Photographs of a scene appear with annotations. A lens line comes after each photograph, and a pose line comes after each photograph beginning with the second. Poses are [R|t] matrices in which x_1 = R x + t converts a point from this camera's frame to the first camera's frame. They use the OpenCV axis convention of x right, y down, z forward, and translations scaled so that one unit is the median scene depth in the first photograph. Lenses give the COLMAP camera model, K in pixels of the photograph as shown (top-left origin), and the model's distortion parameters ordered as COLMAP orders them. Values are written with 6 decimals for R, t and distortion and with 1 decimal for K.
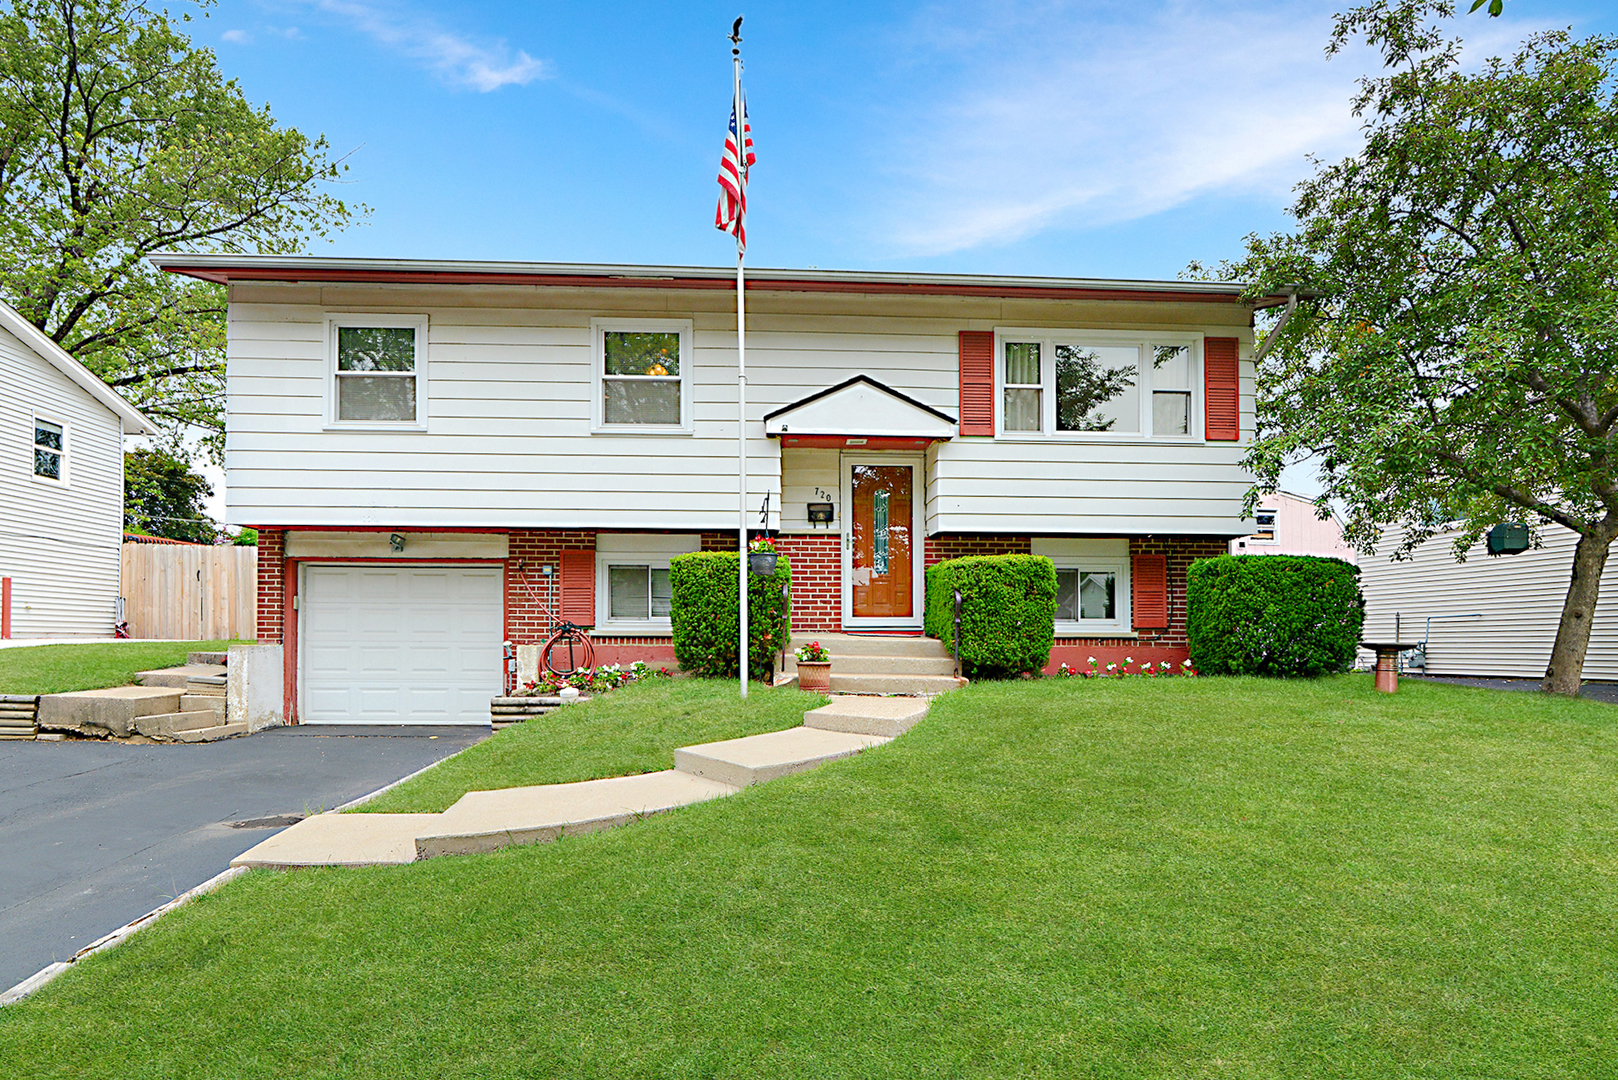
lens RADIAL K [[774.5, 0, 805.7], [0, 774.5, 502.6], [0, 0, 1]] dist [-0.000561, -0.000941]
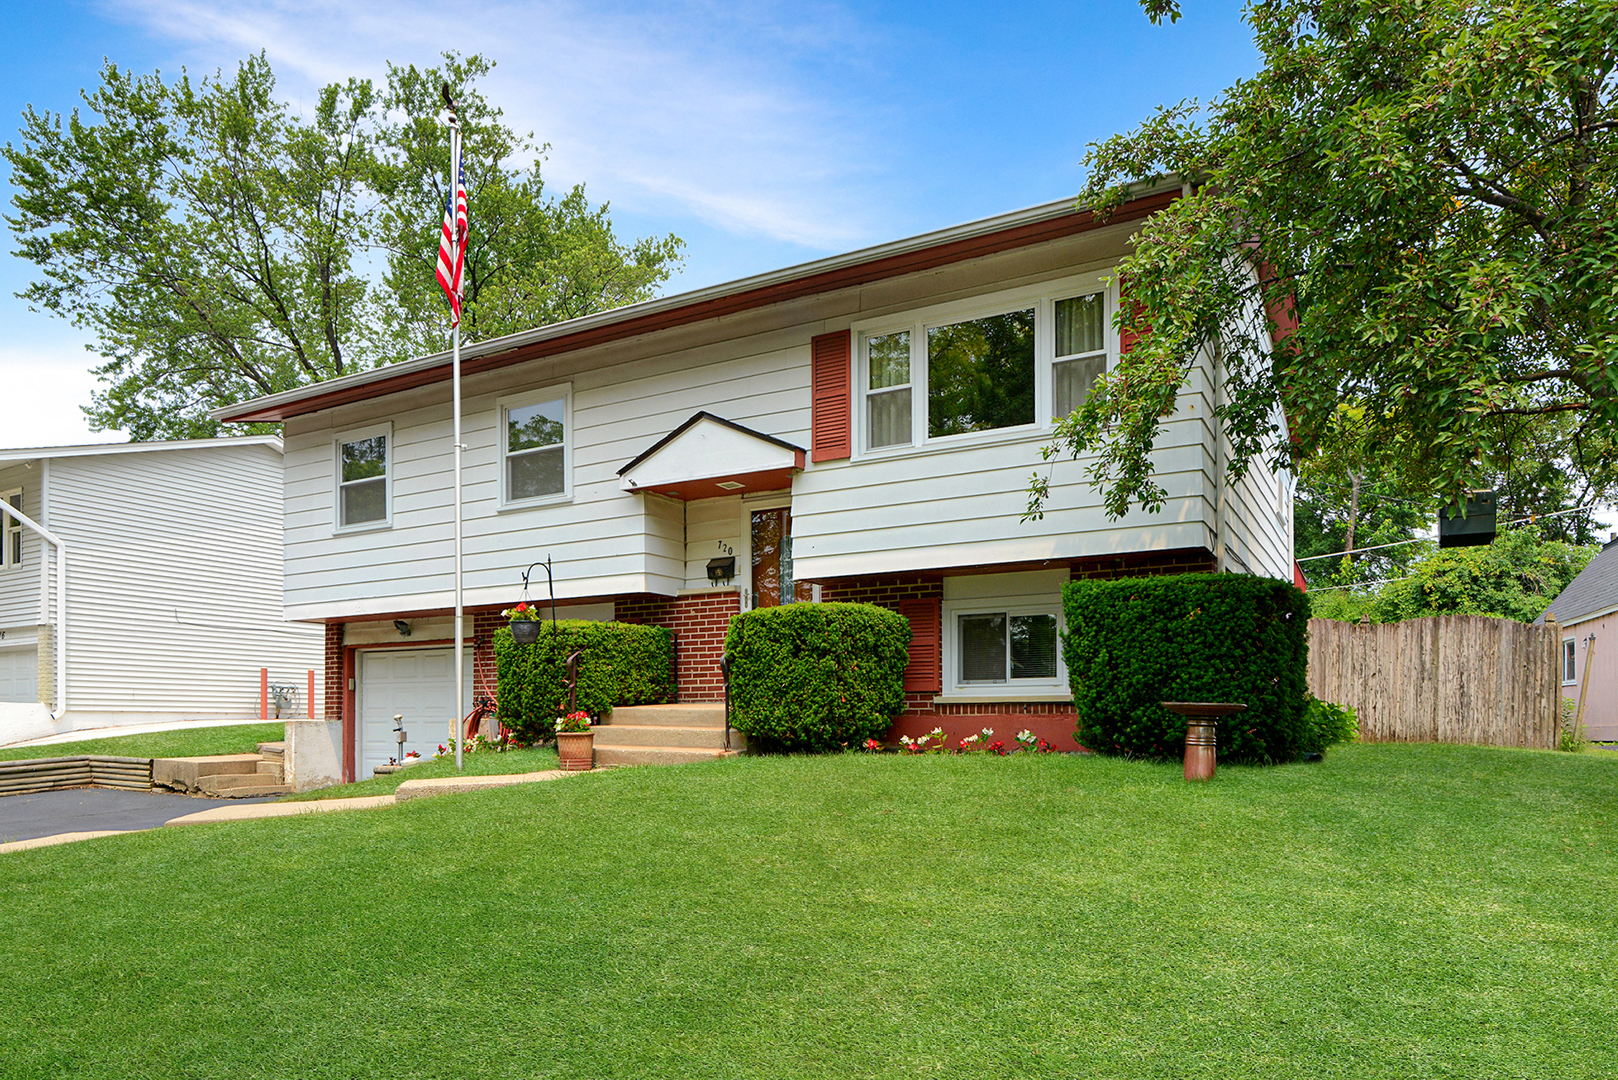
lens RADIAL K [[1038.8, 0, 809.0], [0, 1038.8, 541.2], [0, 0, 1]] dist [0.001394, 0.003908]
pose [[0.843613, -0.098066, -0.527921, 0.763063], [0.107212, 0.994147, -0.013348, 0.009755], [0.526140, -0.045339, 0.849189, 0.046123]]
